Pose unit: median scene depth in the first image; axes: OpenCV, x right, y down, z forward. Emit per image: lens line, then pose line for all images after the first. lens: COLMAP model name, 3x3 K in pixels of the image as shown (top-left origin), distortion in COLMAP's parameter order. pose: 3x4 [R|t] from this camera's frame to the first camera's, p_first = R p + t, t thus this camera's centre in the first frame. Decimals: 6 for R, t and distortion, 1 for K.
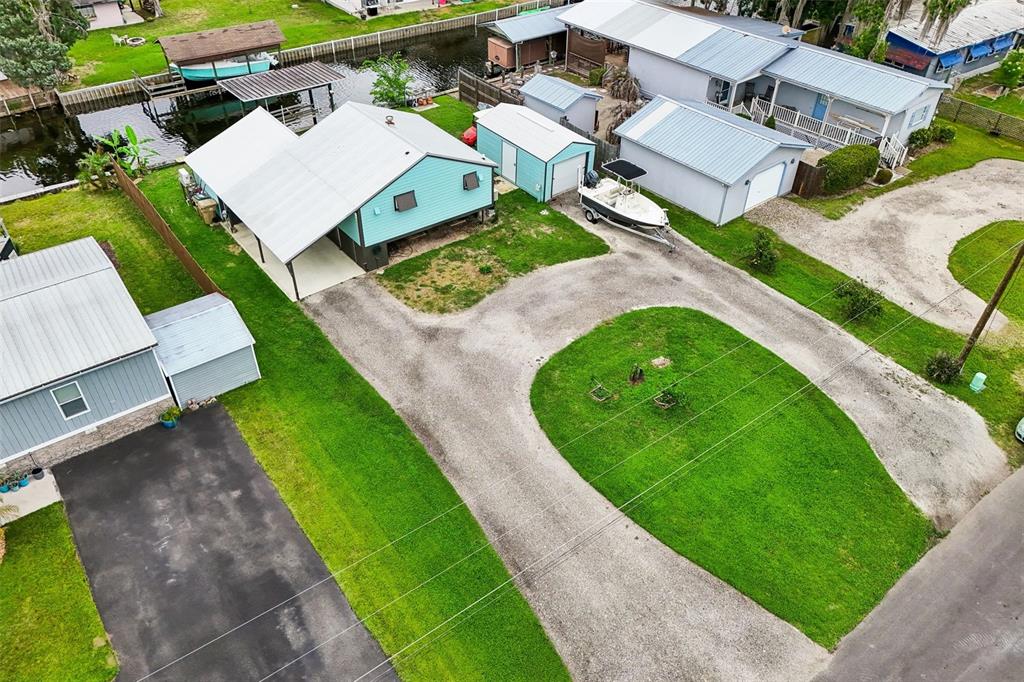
lens RADIAL K [[745.2, 0, 515.4], [0, 745.2, 342.9], [0, 0, 1]] dist [0.077837, -0.069126]
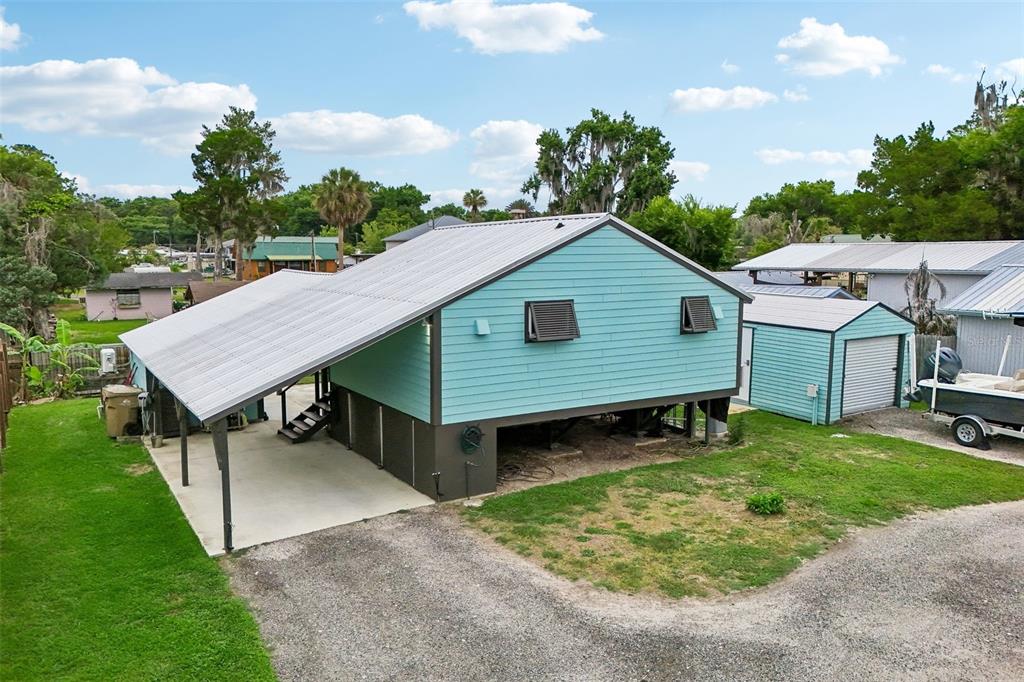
lens RADIAL K [[752.3, 0, 513.8], [0, 752.3, 340.3], [0, 0, 1]] dist [0.073573, -0.068444]
pose [[0.994010, -0.004023, -0.109214, -0.124612], [-0.055255, 0.843690, -0.533980, 0.036564], [0.094290, 0.536816, 0.838414, 0.671036]]
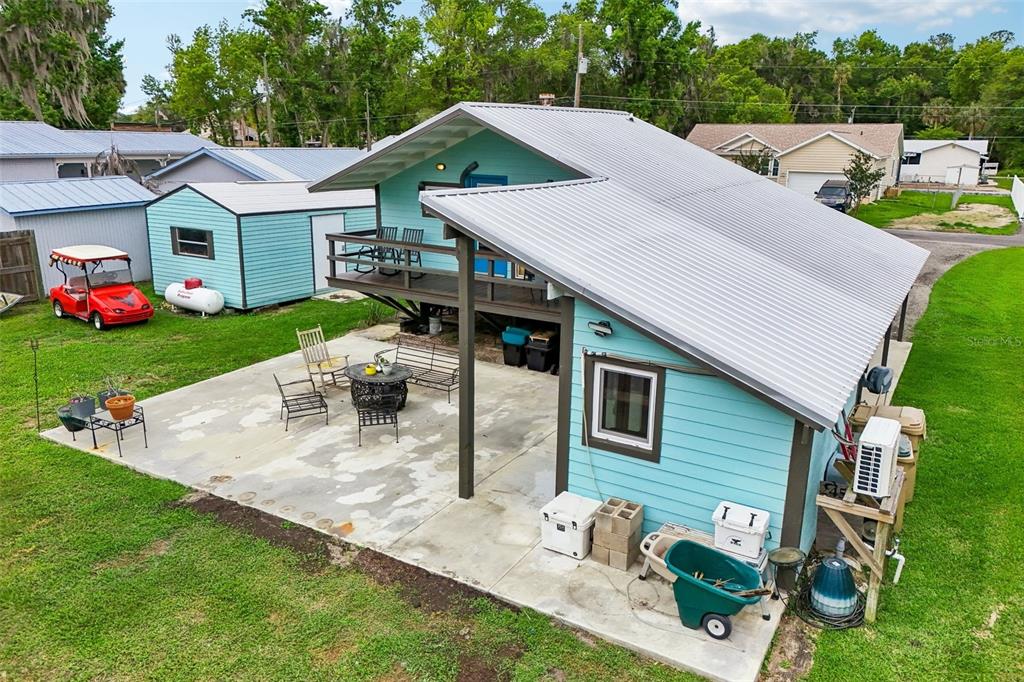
lens RADIAL K [[752.3, 0, 513.8], [0, 752.3, 340.3], [0, 0, 1]] dist [0.073573, -0.068444]
pose [[-0.363068, -0.258647, 0.895145, -0.654654], [0.573036, 0.695555, 0.433398, -0.433410], [-0.734719, 0.670302, -0.104320, 1.234682]]
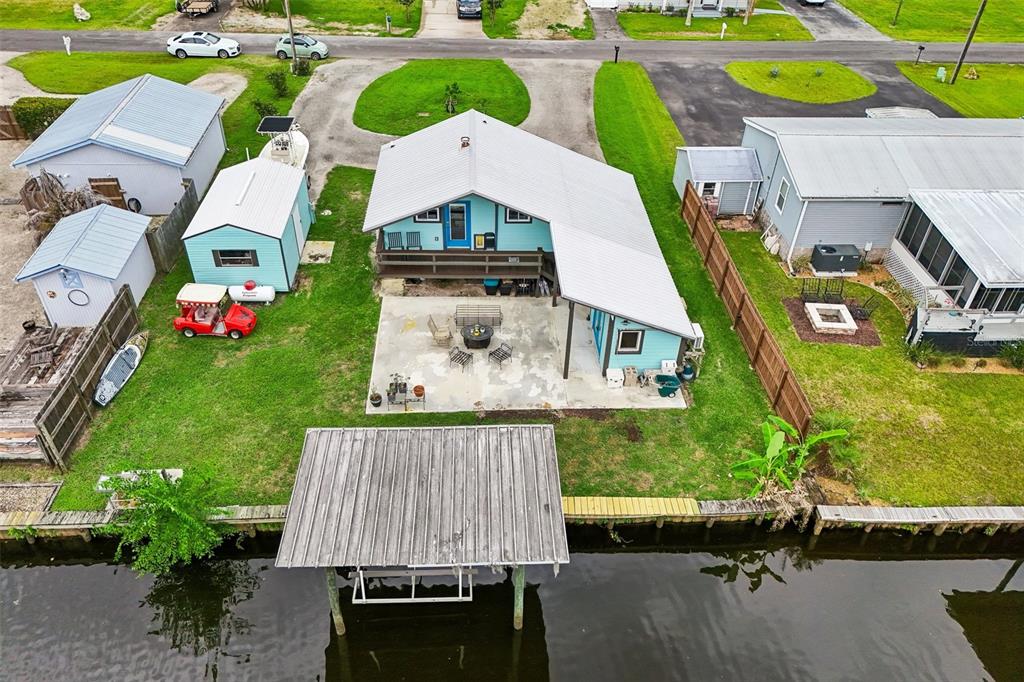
lens RADIAL K [[752.3, 0, 513.8], [0, 752.3, 340.3], [0, 0, 1]] dist [0.073573, -0.068444]
pose [[-0.821442, -0.377762, 0.427234, -0.685450], [0.327641, 0.300566, 0.895718, -1.013273], [-0.466780, 0.875760, -0.123128, 1.345294]]
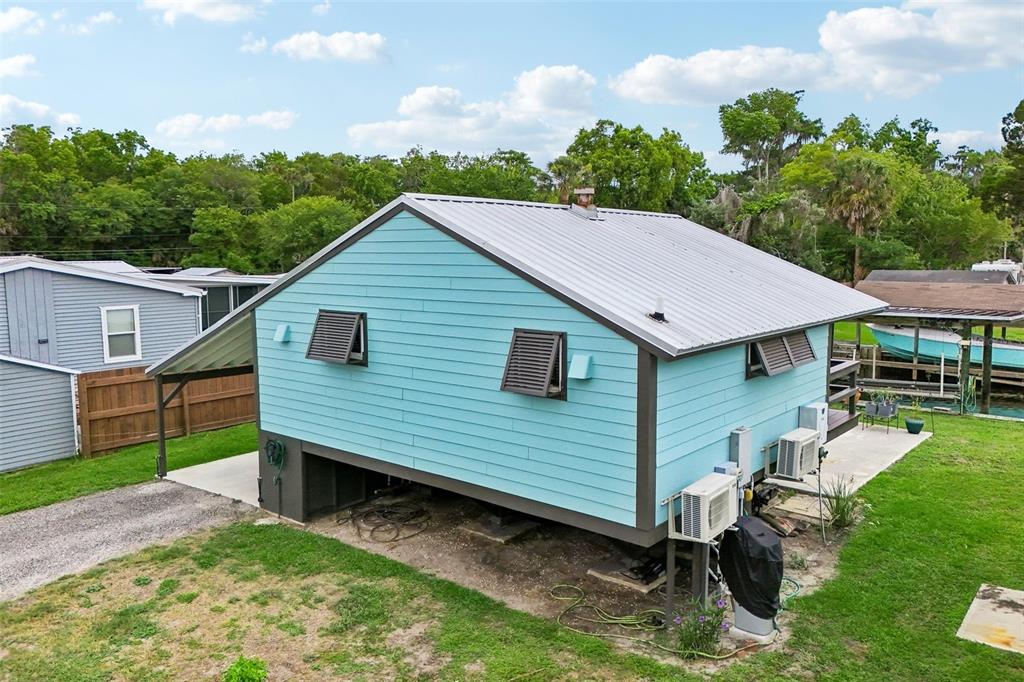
lens RADIAL K [[767.1, 0, 514.7], [0, 767.1, 343.0], [0, 0, 1]] dist [0.074963, -0.073884]
pose [[0.224240, 0.101755, -0.969207, 0.185904], [-0.609173, 0.790921, -0.057904, -0.215727], [0.760674, 0.603399, 0.239343, 0.988814]]
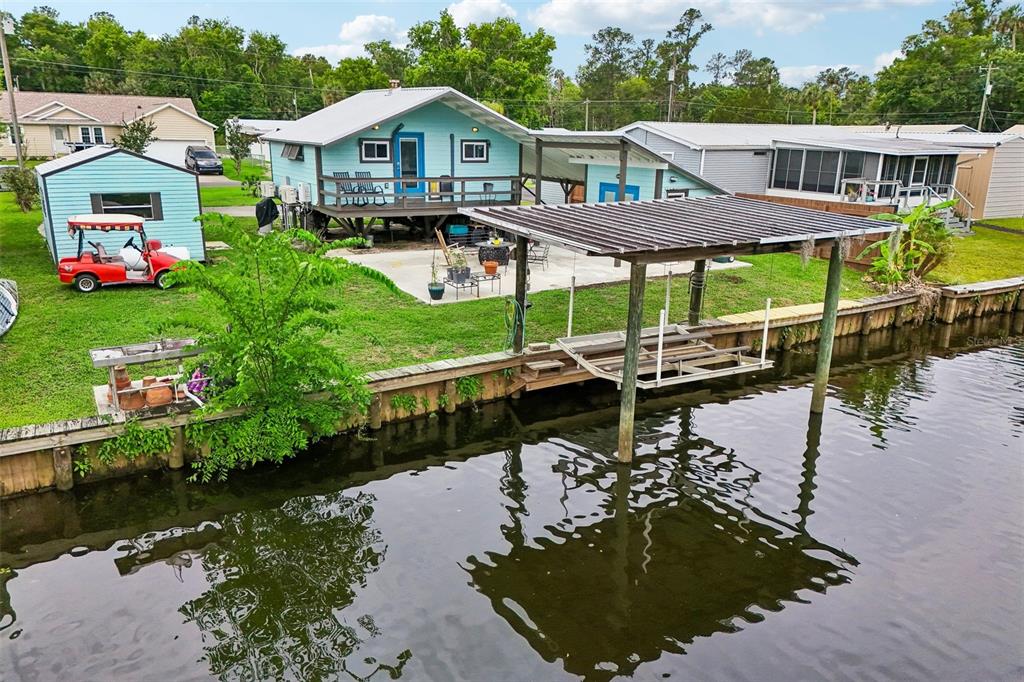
lens RADIAL K [[752.3, 0, 513.8], [0, 752.3, 340.3], [0, 0, 1]] dist [0.073573, -0.068444]
pose [[-0.993587, -0.058917, 0.096509, -0.385902], [0.045028, 0.576760, 0.815672, -0.784118], [-0.103719, 0.814786, -0.570408, 1.695953]]
